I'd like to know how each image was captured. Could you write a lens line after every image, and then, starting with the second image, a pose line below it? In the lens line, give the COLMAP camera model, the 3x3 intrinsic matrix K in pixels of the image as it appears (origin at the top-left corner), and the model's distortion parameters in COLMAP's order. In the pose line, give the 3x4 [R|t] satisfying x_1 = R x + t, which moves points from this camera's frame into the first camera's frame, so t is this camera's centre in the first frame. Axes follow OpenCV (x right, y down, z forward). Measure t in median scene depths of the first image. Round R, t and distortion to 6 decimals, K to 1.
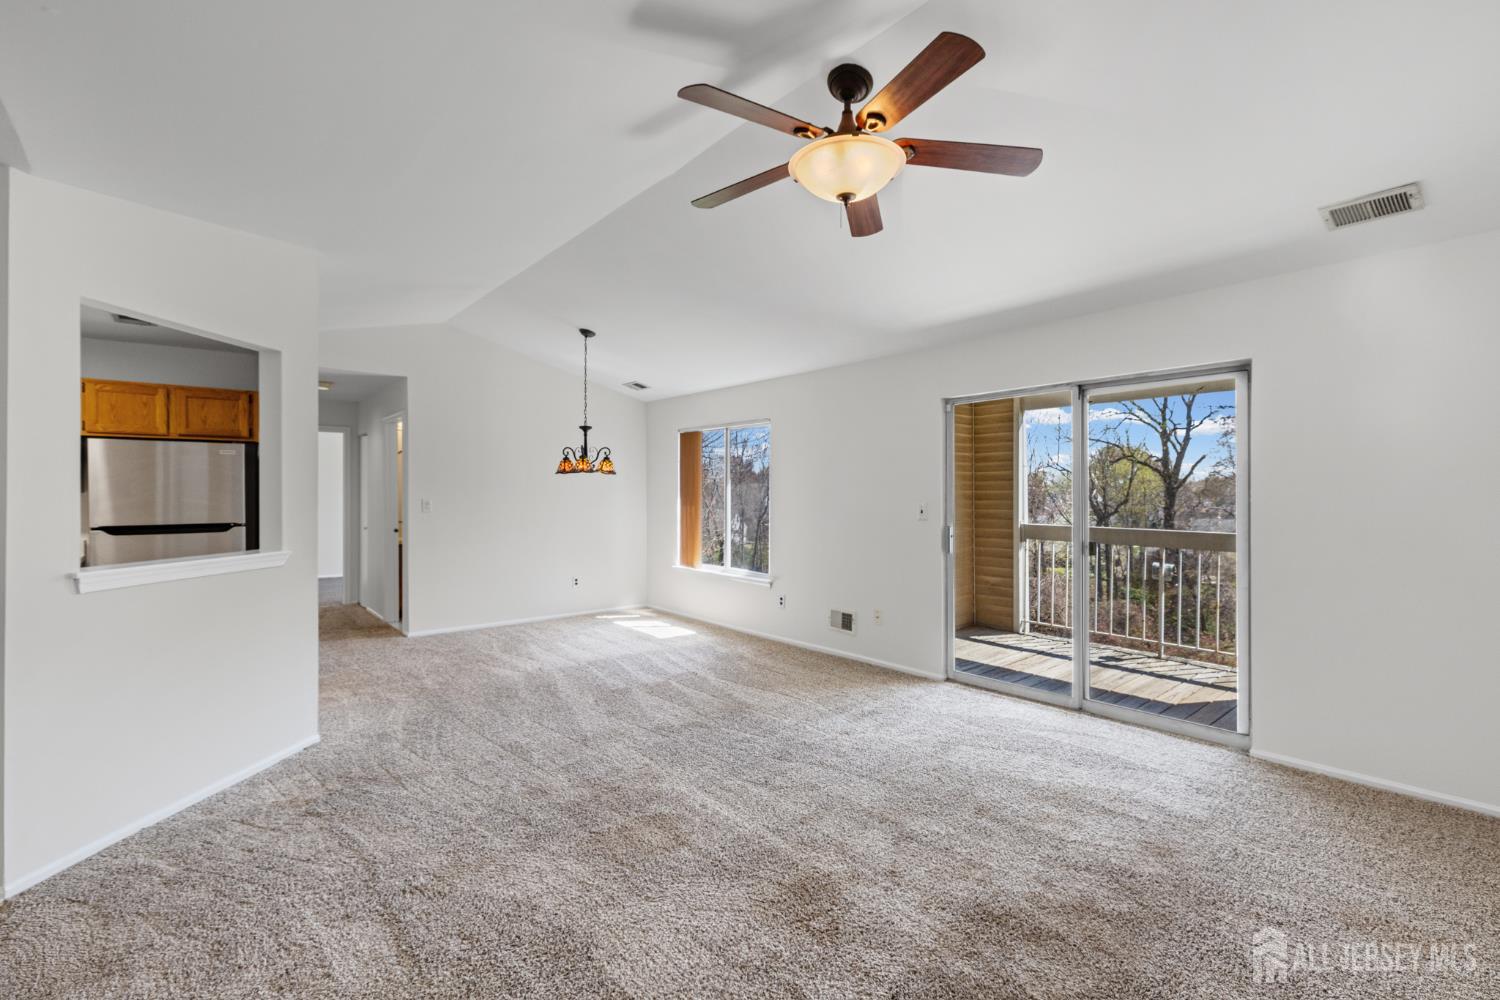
lens RADIAL K [[666.2, 0, 750.3], [0, 666.2, 487.8], [0, 0, 1]] dist [0.001799, 0.000602]
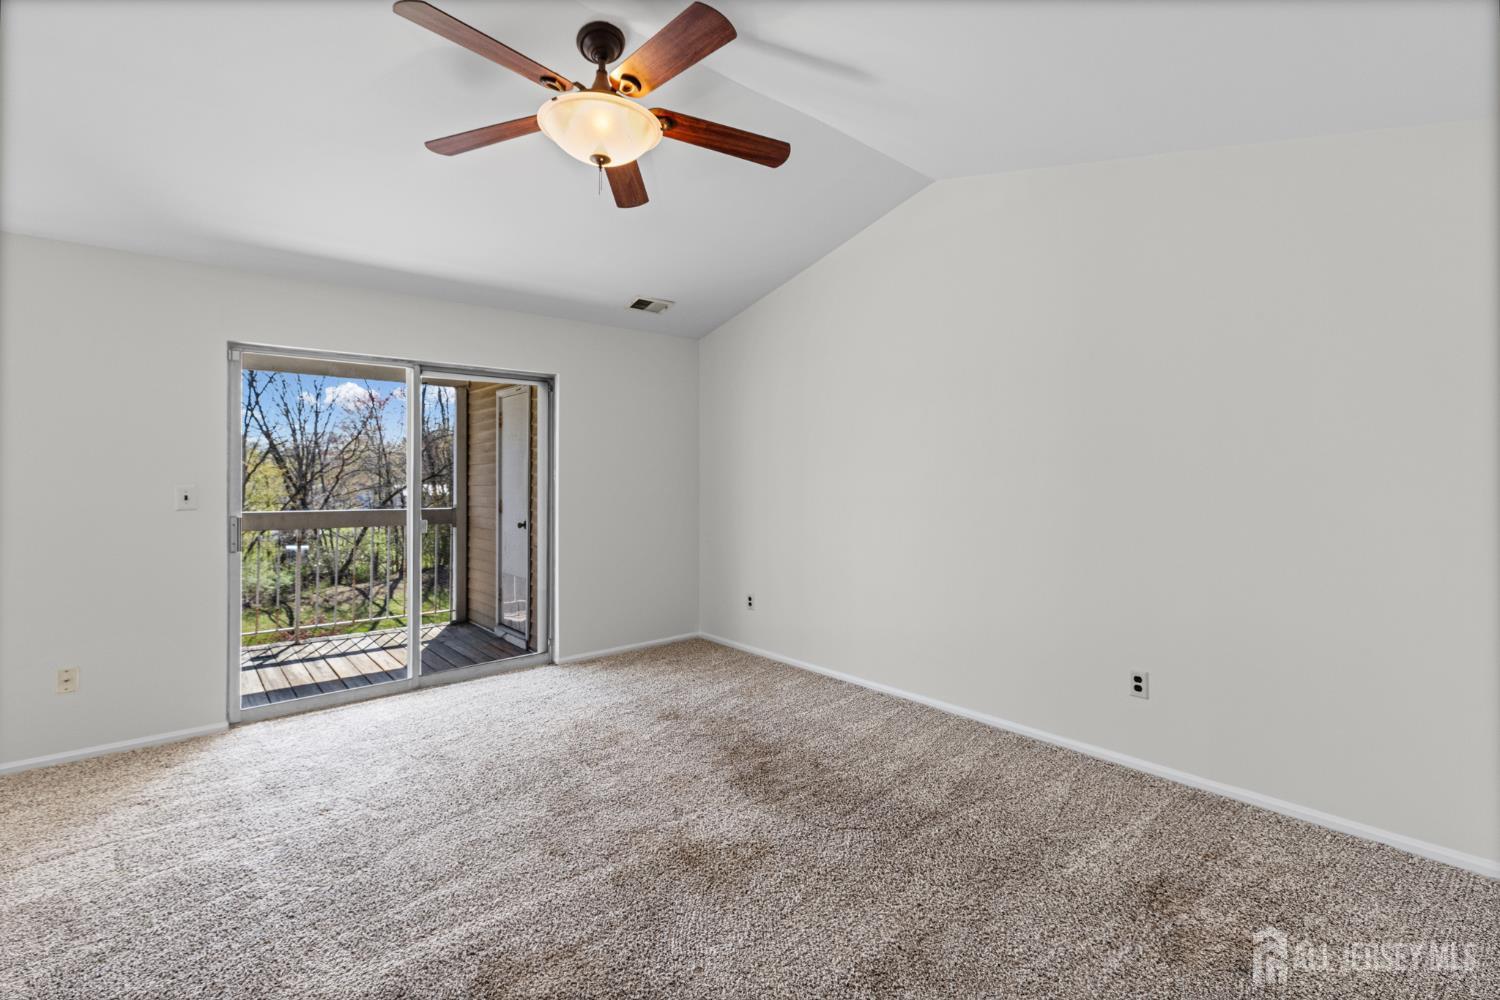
lens RADIAL K [[670.7, 0, 753.8], [0, 670.7, 474.8], [0, 0, 1]] dist [0.001463, -0.000164]
pose [[-0.006166, 0.002517, 0.999978, -0.360903], [-0.008898, 0.999957, -0.002572, 0.007010], [-0.999941, -0.008913, -0.006143, 0.350667]]
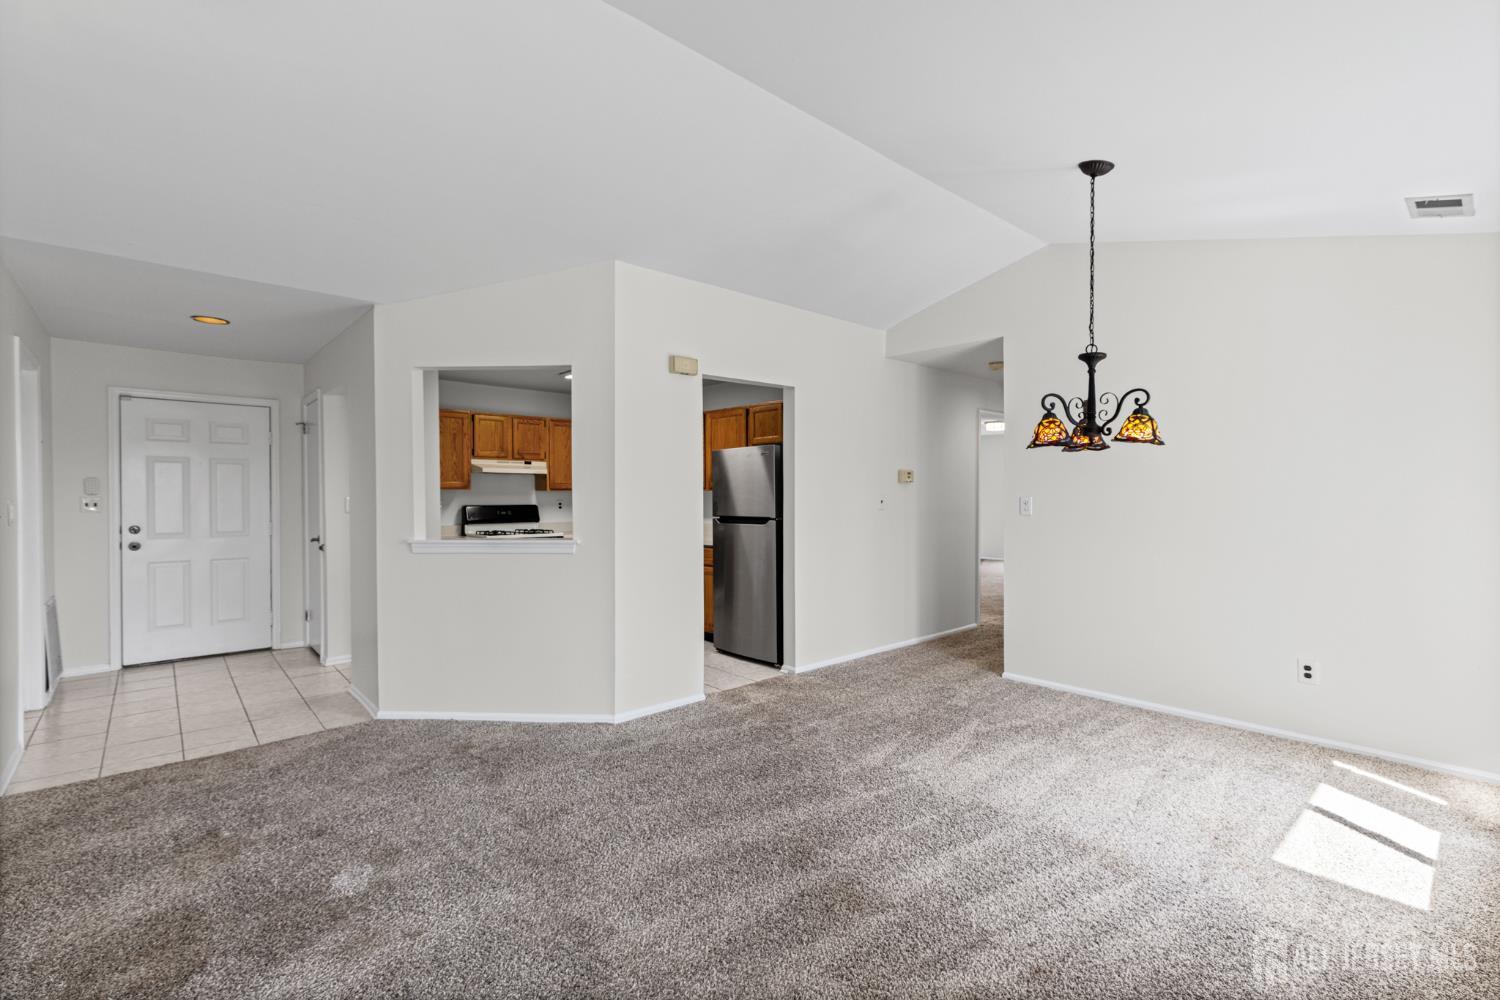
lens RADIAL K [[669.8, 0, 753.4], [0, 669.8, 502.1], [0, 0, 1]] dist [0.002617, 0.000524]
pose [[0.029098, 0.011644, -0.999509, 0.255396], [0.012184, 0.999854, 0.012002, 0.010771], [0.999502, -0.012527, 0.028952, 0.725245]]
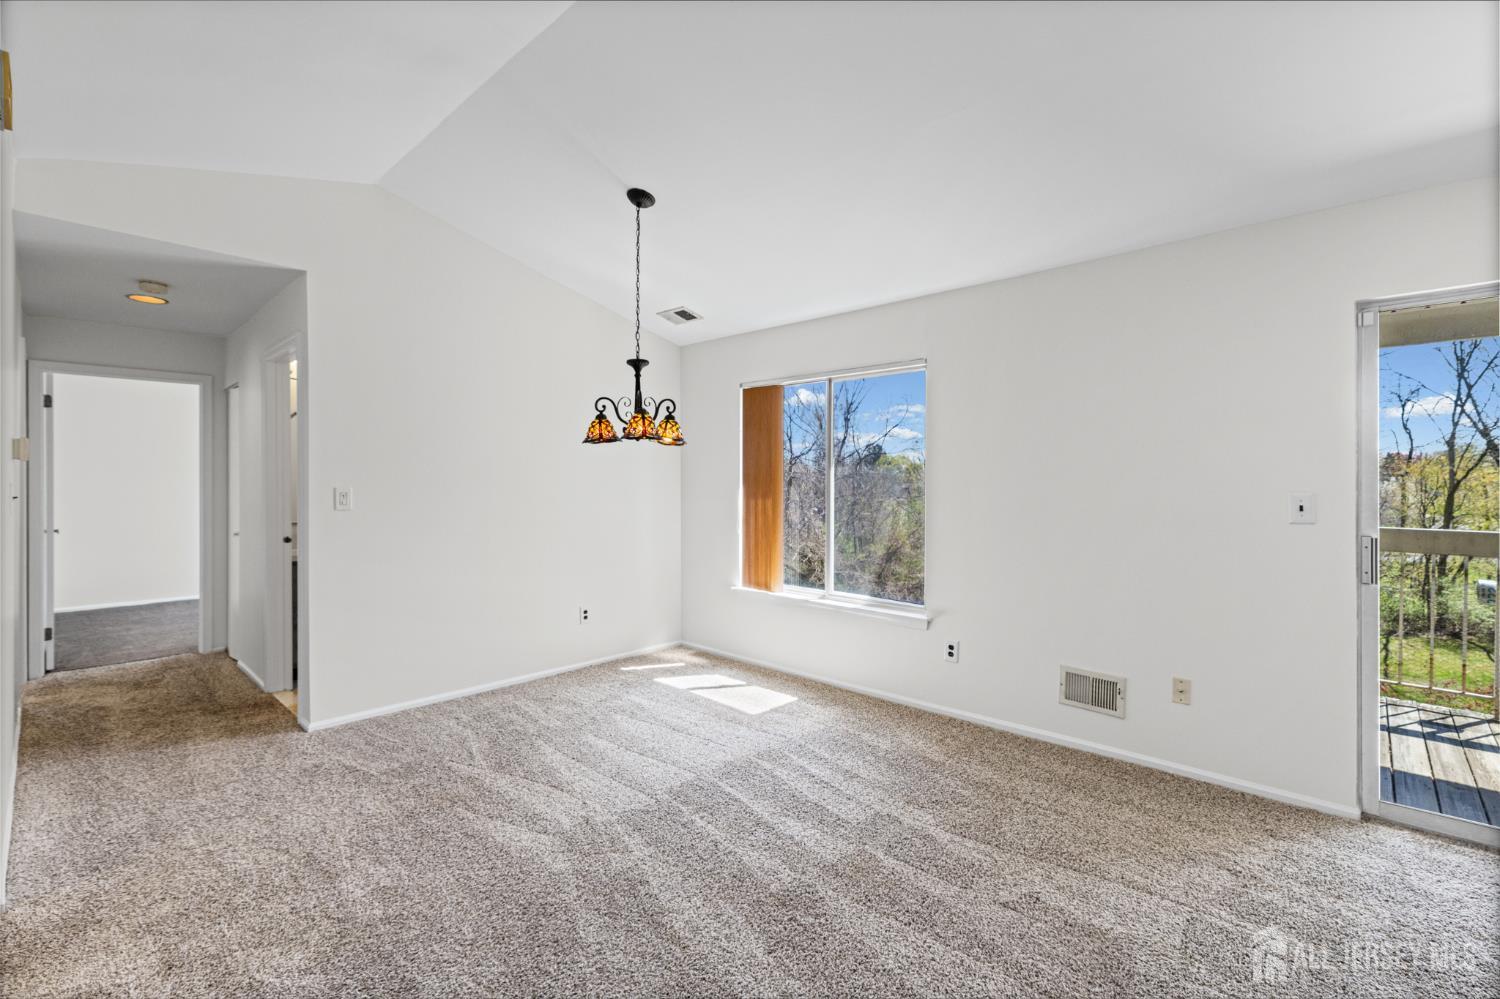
lens RADIAL K [[662.0, 0, 751.8], [0, 662.0, 482.7], [0, 0, 1]] dist [0.005314, 0.000002]
pose [[0.993529, 0.000367, 0.113581, -0.213768], [-0.001191, 0.999973, 0.007186, 0.008947], [-0.113575, -0.007274, 0.993503, 0.418802]]
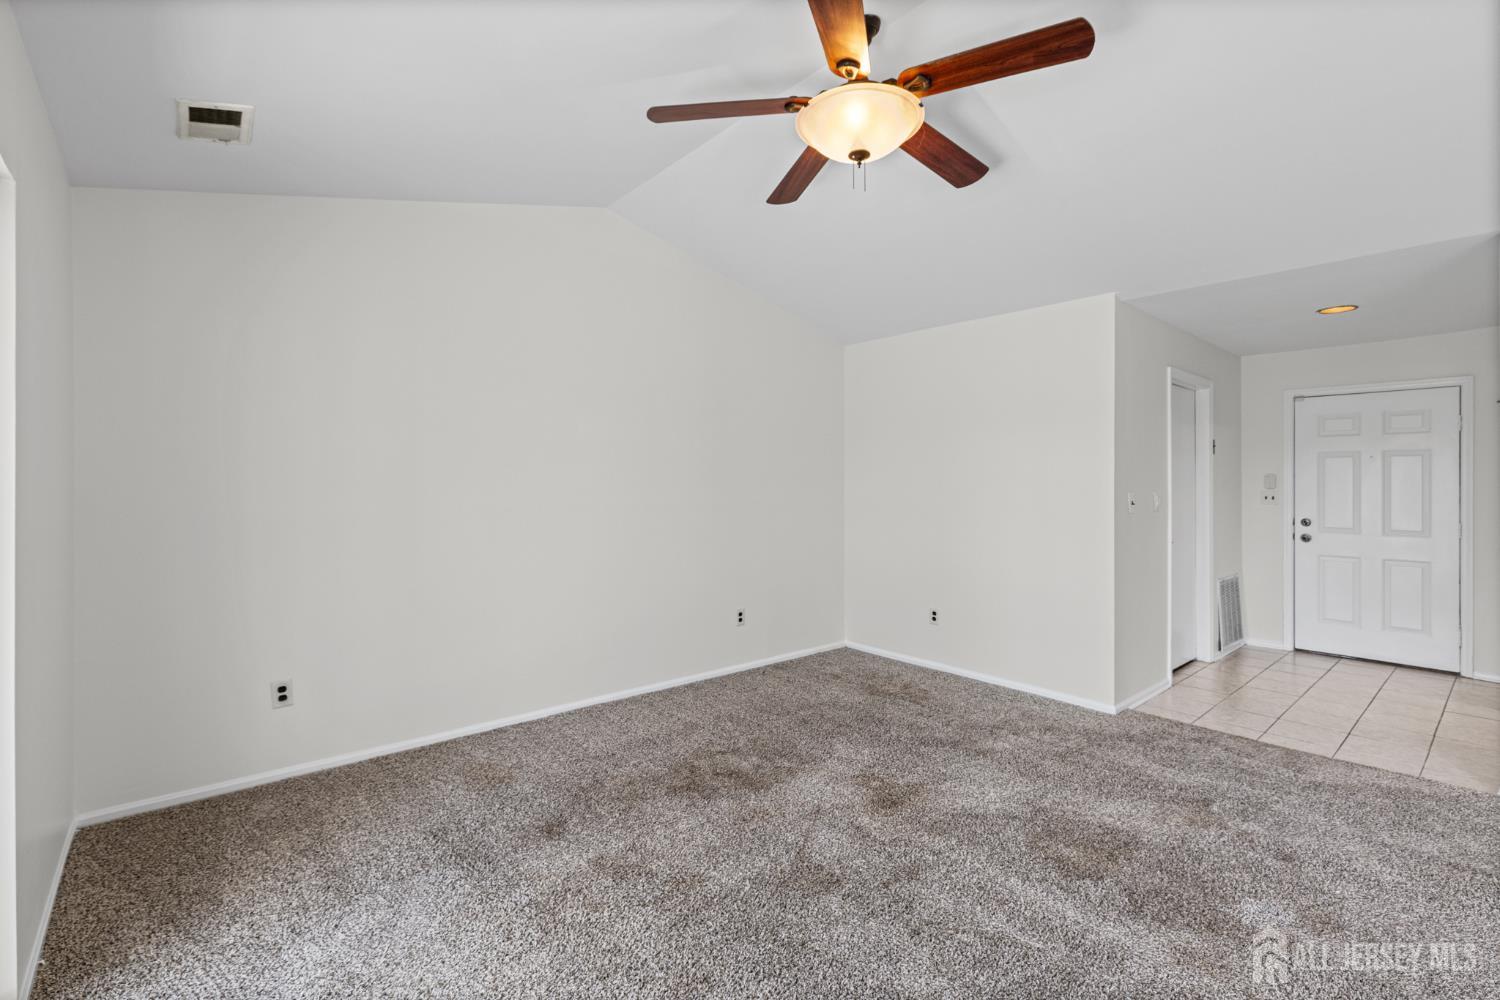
lens RADIAL K [[666.2, 0, 750.3], [0, 666.2, 487.8], [0, 0, 1]] dist [0.001799, 0.000602]
pose [[-0.999916, -0.006090, -0.011432, 0.137025], [-0.005990, 0.999944, -0.008748, 0.012524], [0.011485, -0.008679, -0.999896, 0.851405]]
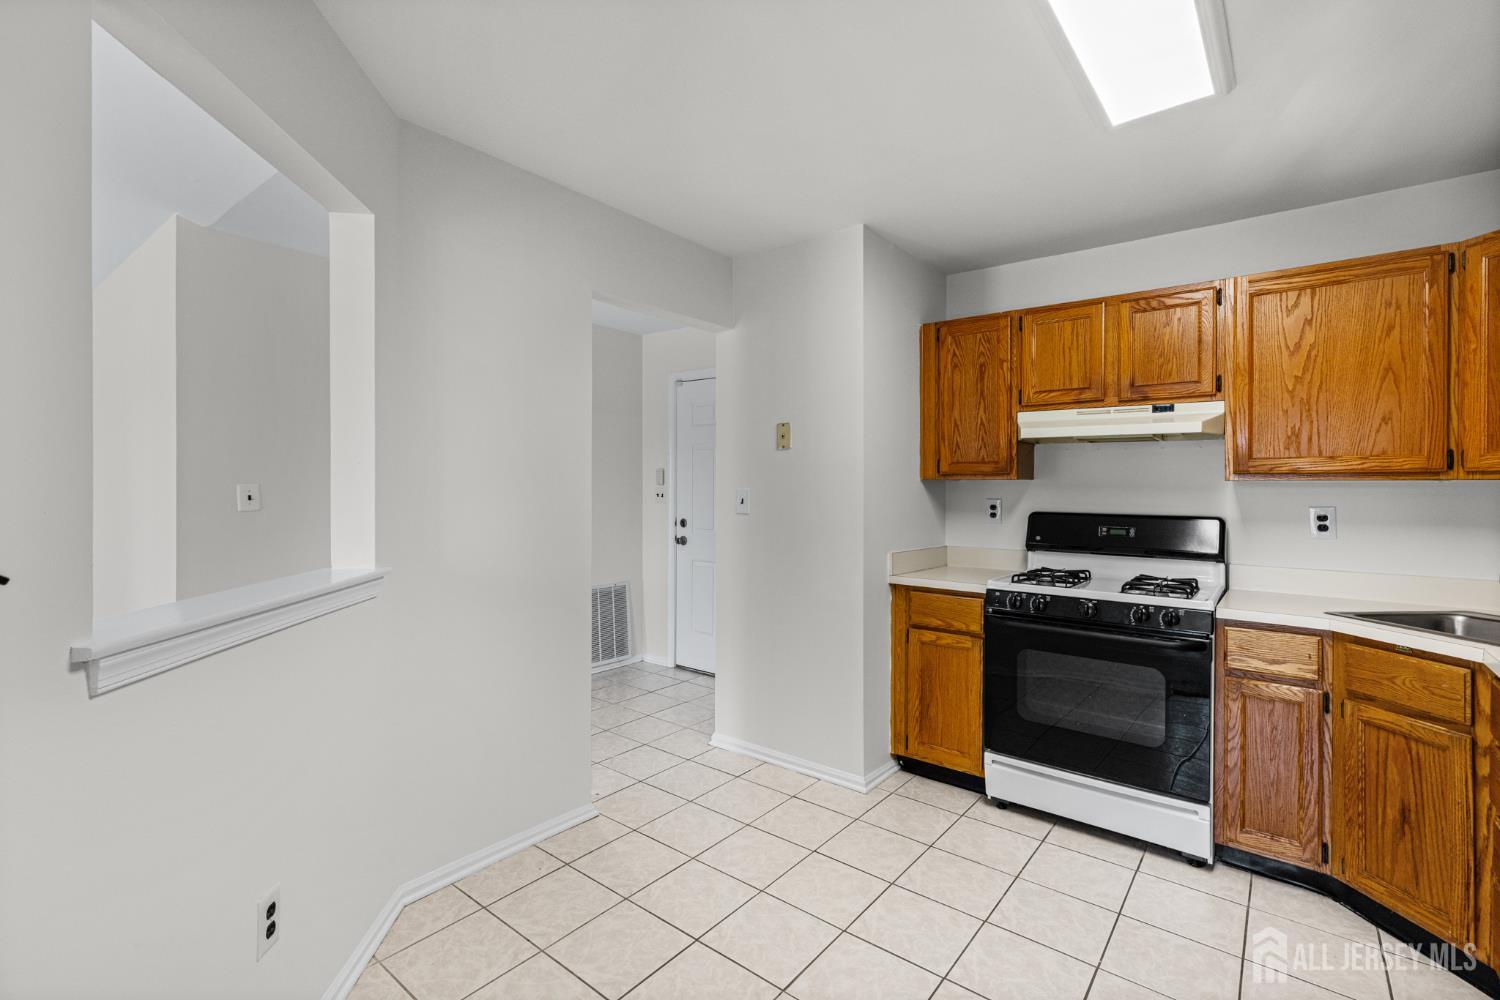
lens RADIAL K [[666.1, 0, 750.0], [0, 666.1, 500.0], [0, 0, 1]] dist [-0.000055, -0.000043]
pose [[-0.981882, -0.011544, -0.189141, -0.546266], [-0.012374, 0.999918, 0.003209, 0.015867], [0.189088, 0.005491, -0.981945, 0.759700]]
